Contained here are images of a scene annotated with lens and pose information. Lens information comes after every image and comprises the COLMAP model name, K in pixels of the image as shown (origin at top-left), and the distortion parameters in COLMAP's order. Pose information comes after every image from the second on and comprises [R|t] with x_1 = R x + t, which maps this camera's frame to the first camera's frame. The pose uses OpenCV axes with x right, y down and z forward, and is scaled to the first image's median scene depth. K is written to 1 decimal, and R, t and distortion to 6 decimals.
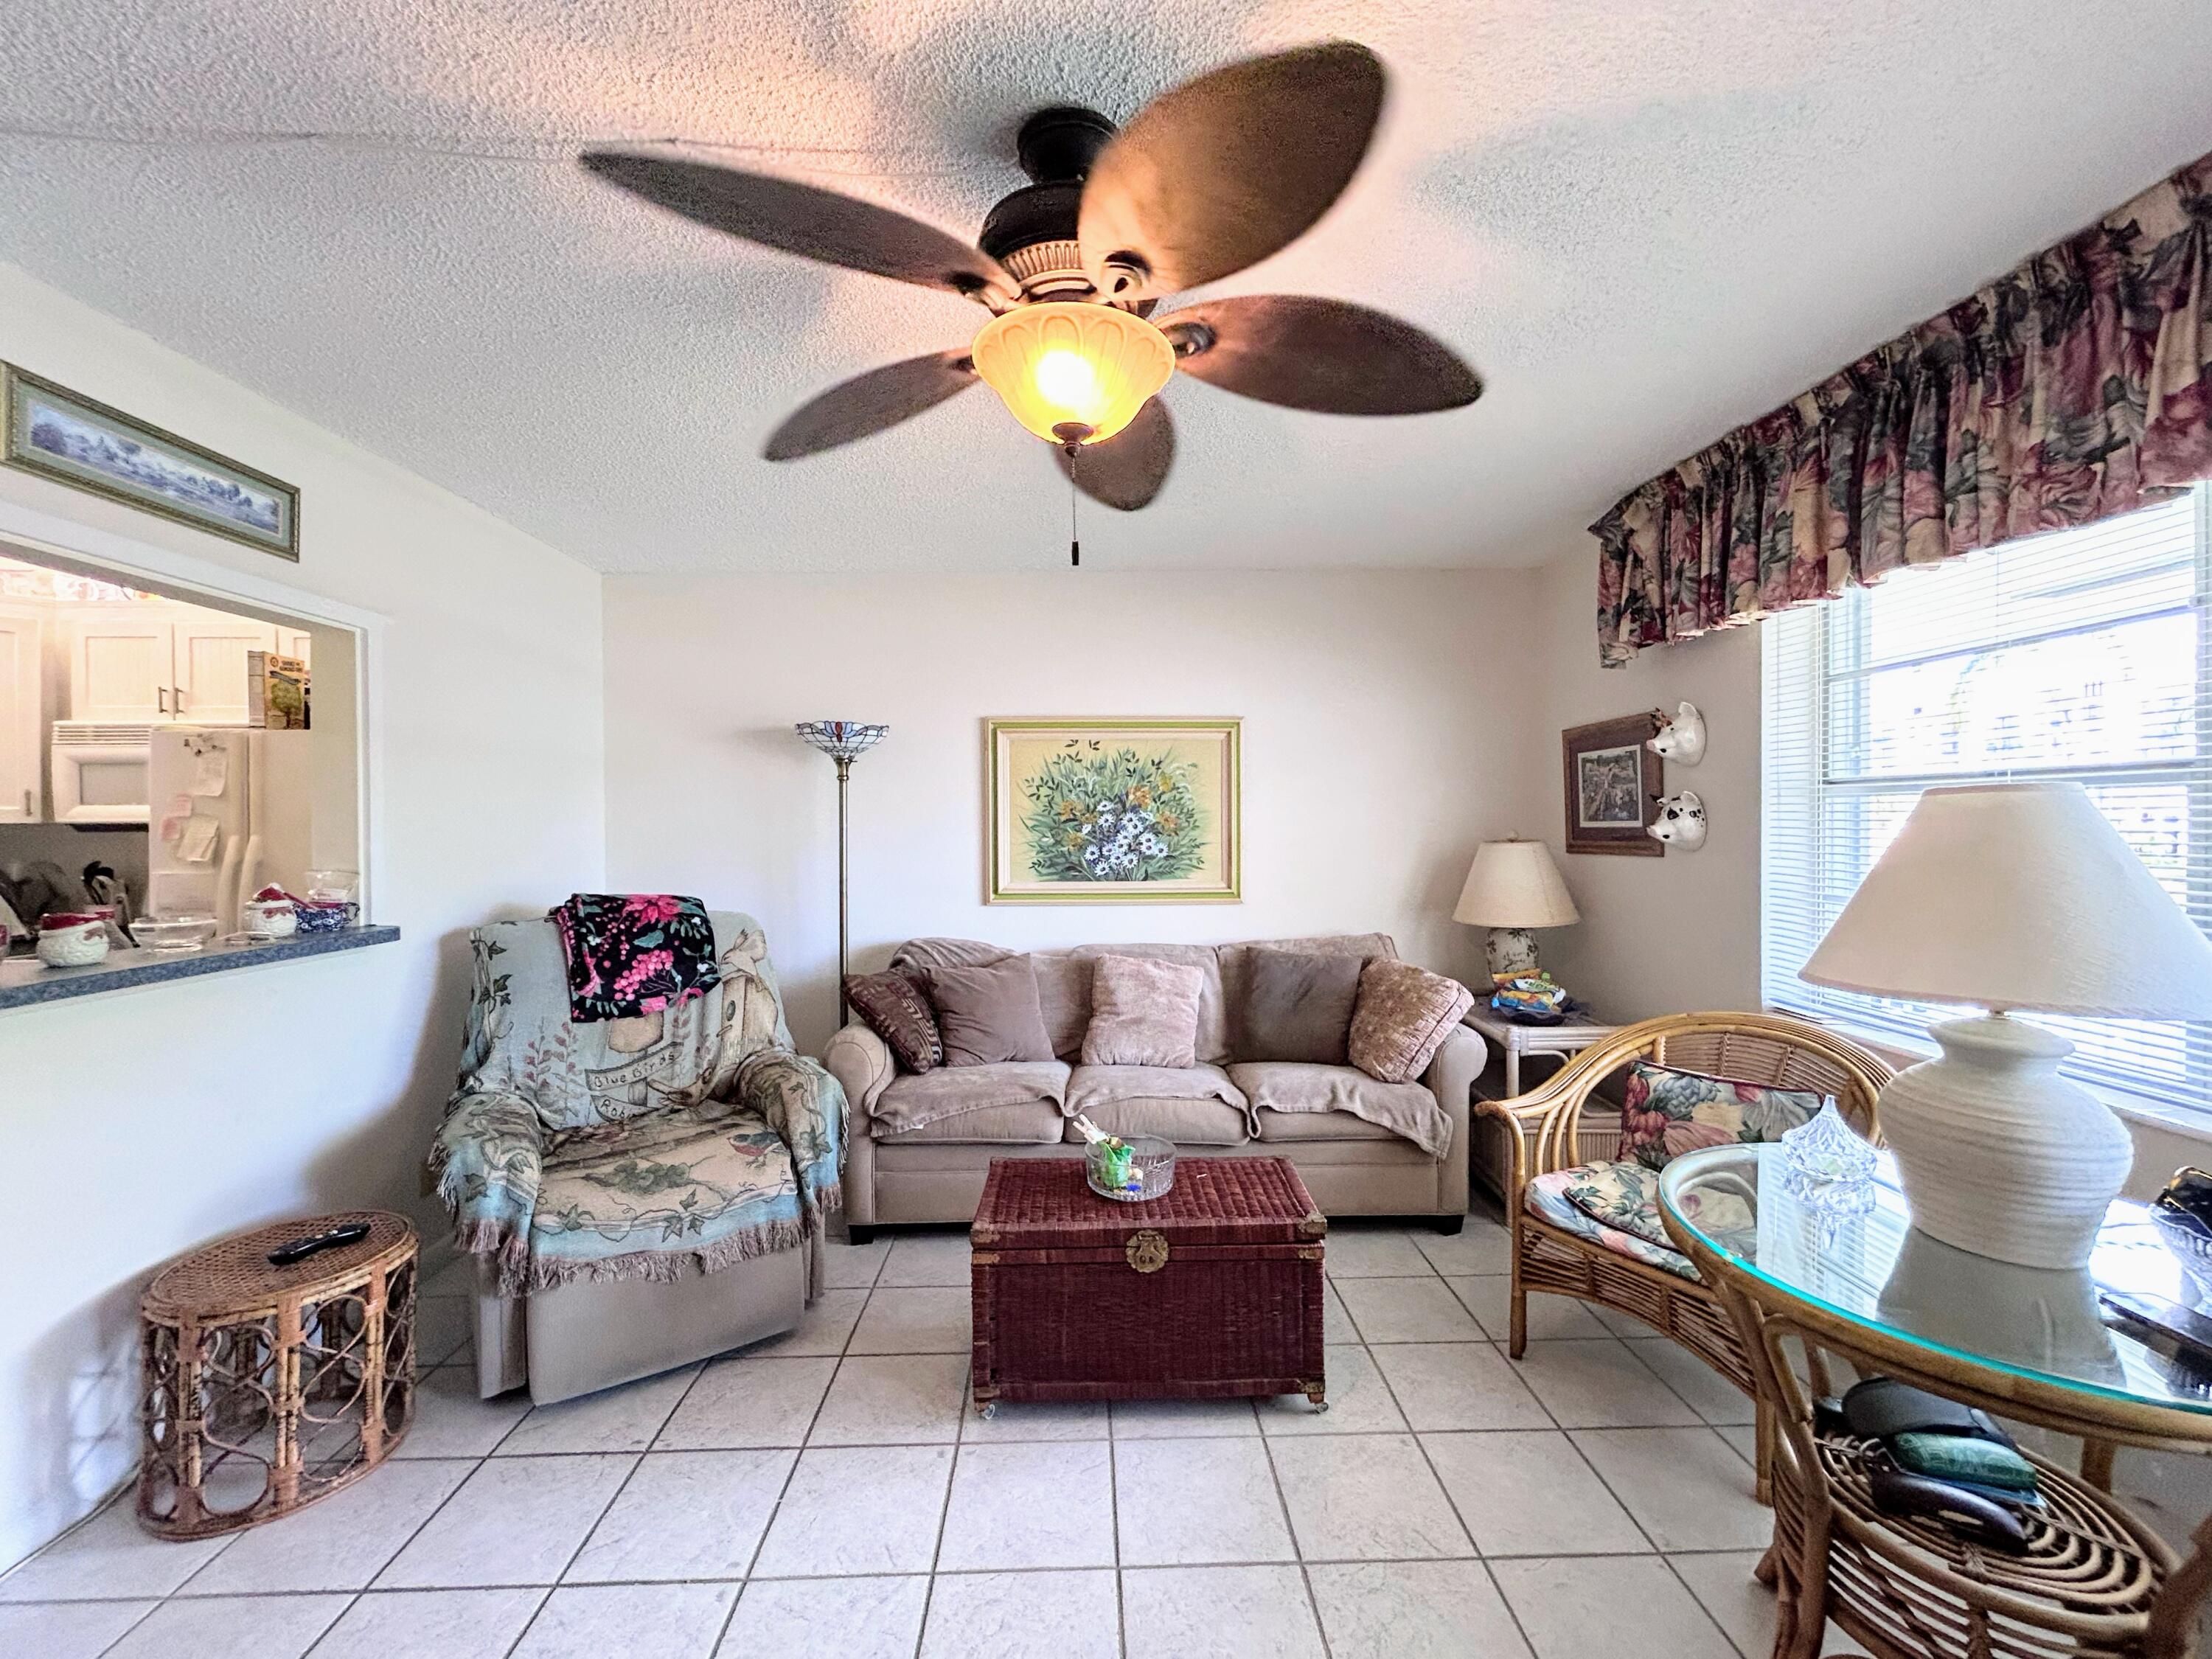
lens RADIAL K [[898.3, 0, 1102.5], [0, 898.3, 828.1], [0, 0, 1]] dist [0.001127, -0.000228]
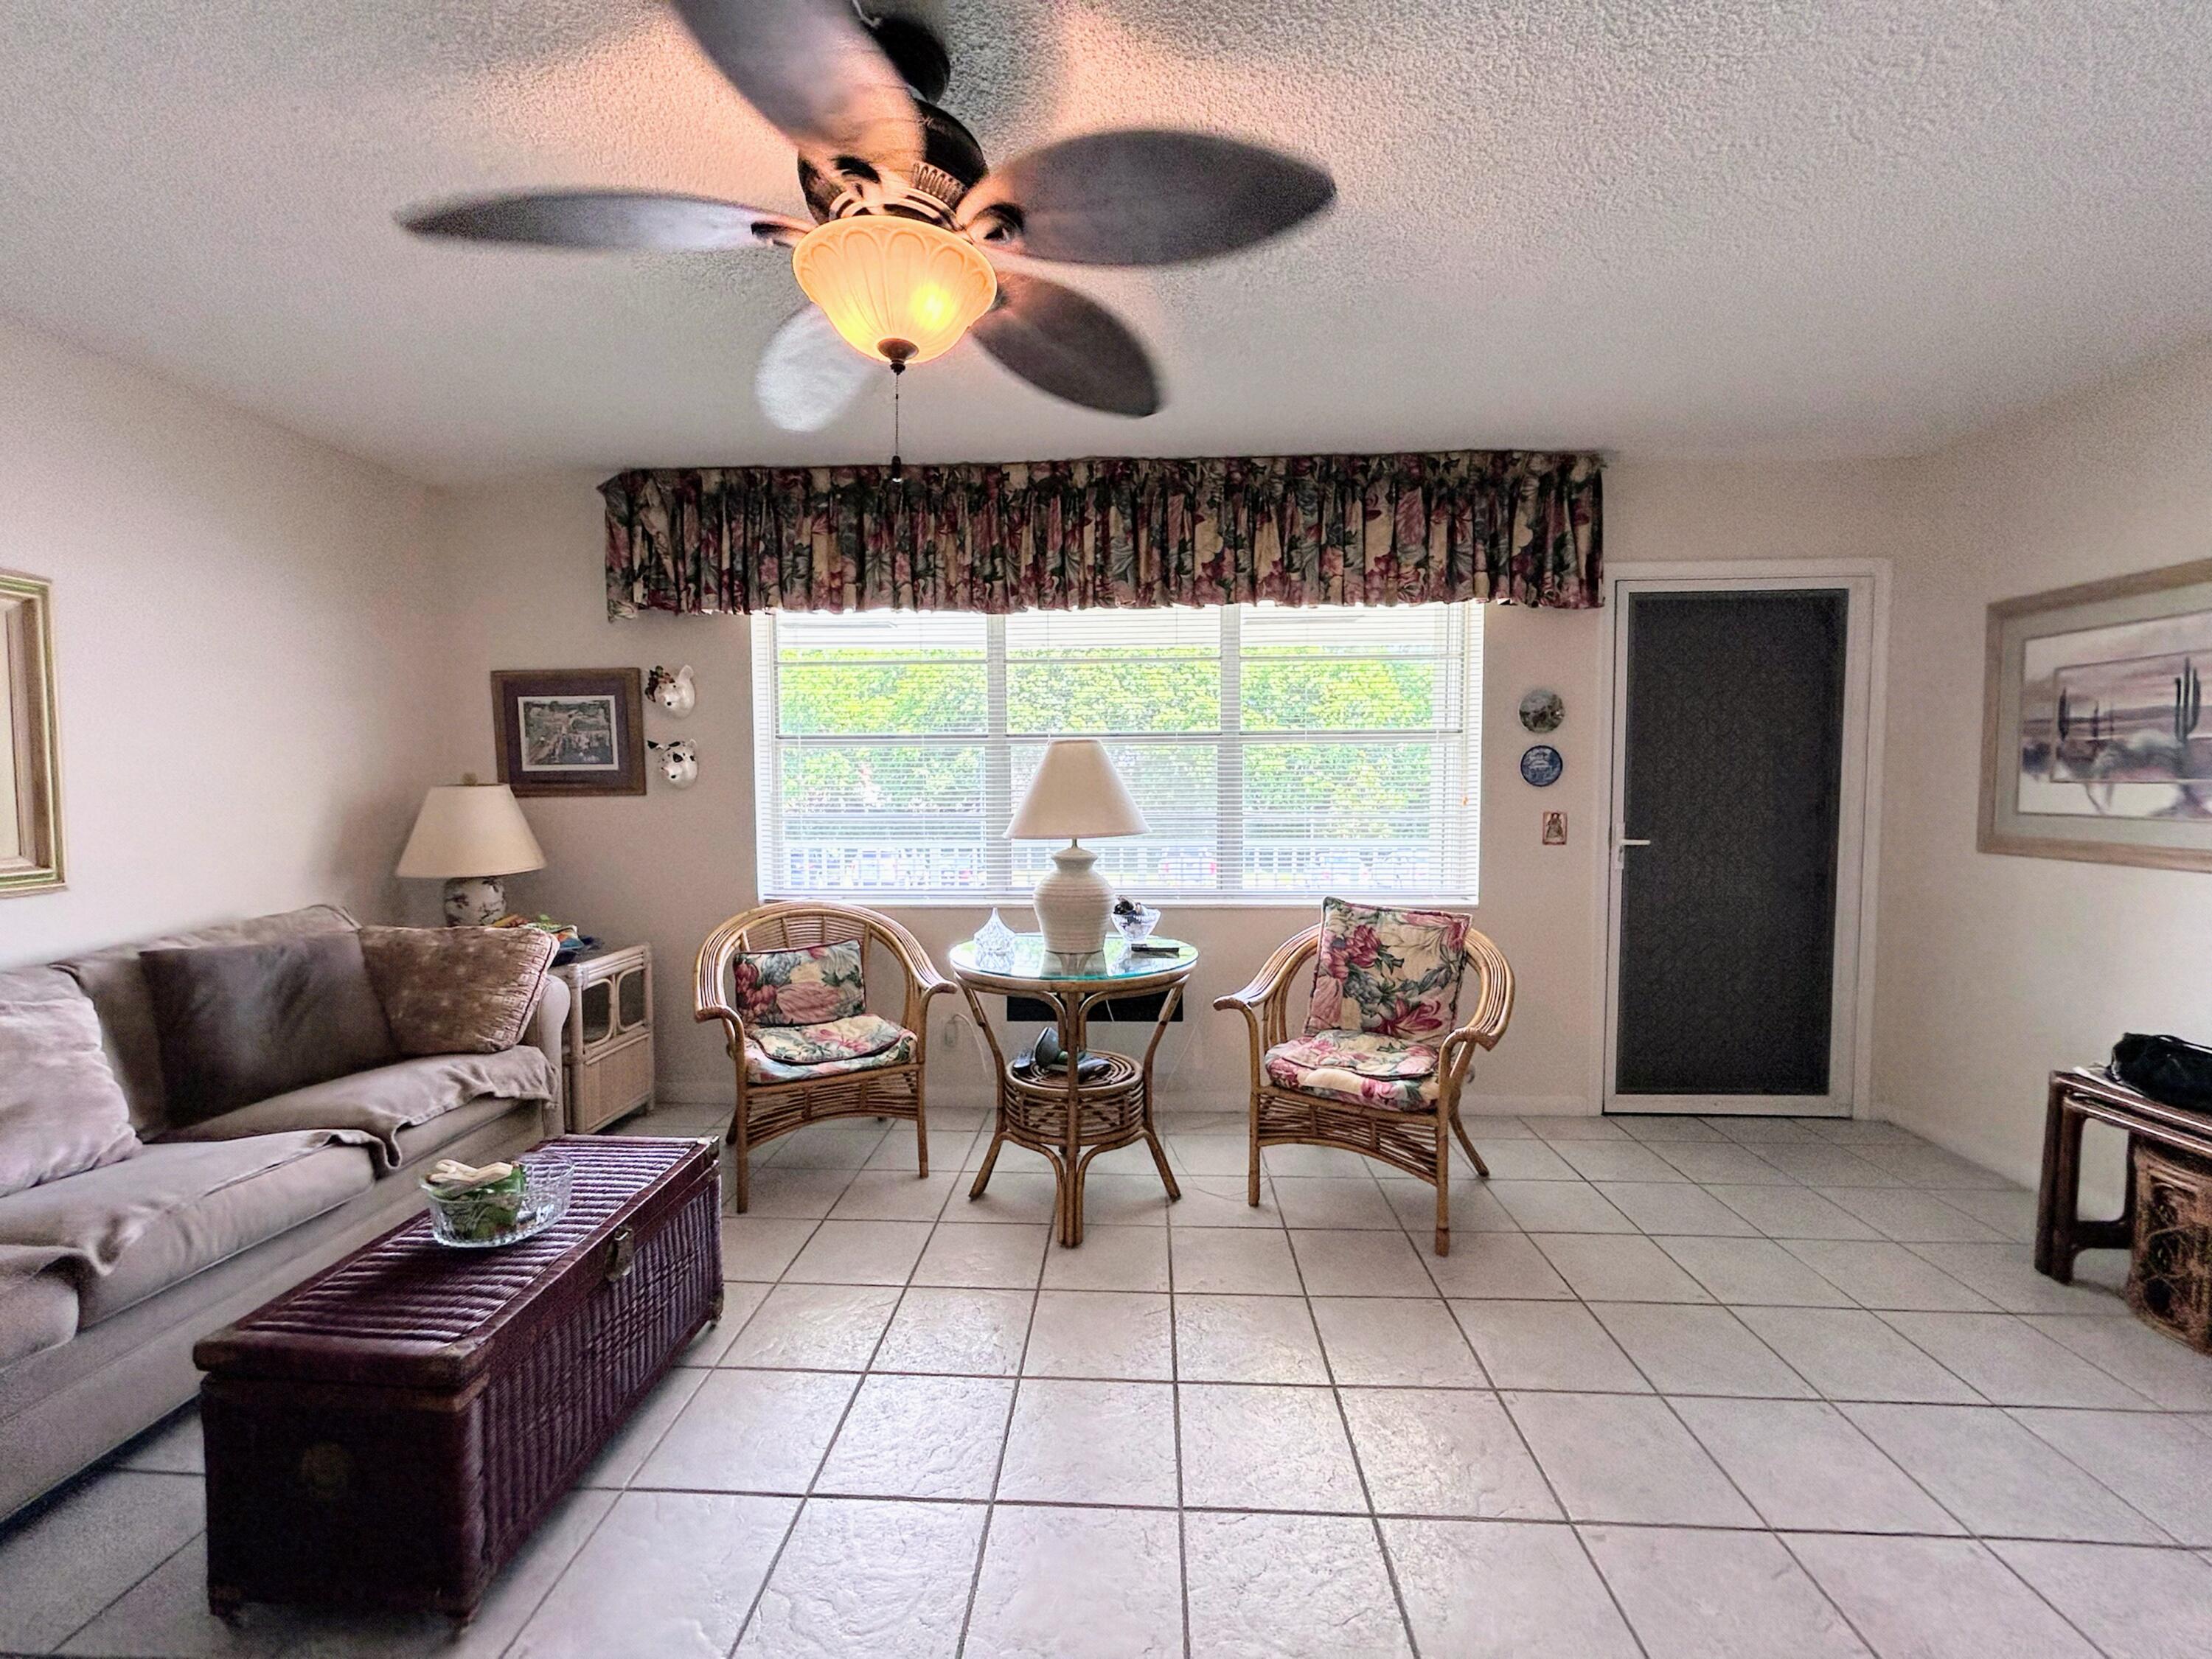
lens RADIAL K [[898.3, 0, 1102.5], [0, 898.3, 828.1], [0, 0, 1]] dist [0.001127, -0.000228]
pose [[0.081732, -0.047256, 0.995533, -0.563097], [0.010509, 0.998861, 0.046552, 0.030854], [-0.996599, 0.006658, 0.082135, 0.370002]]
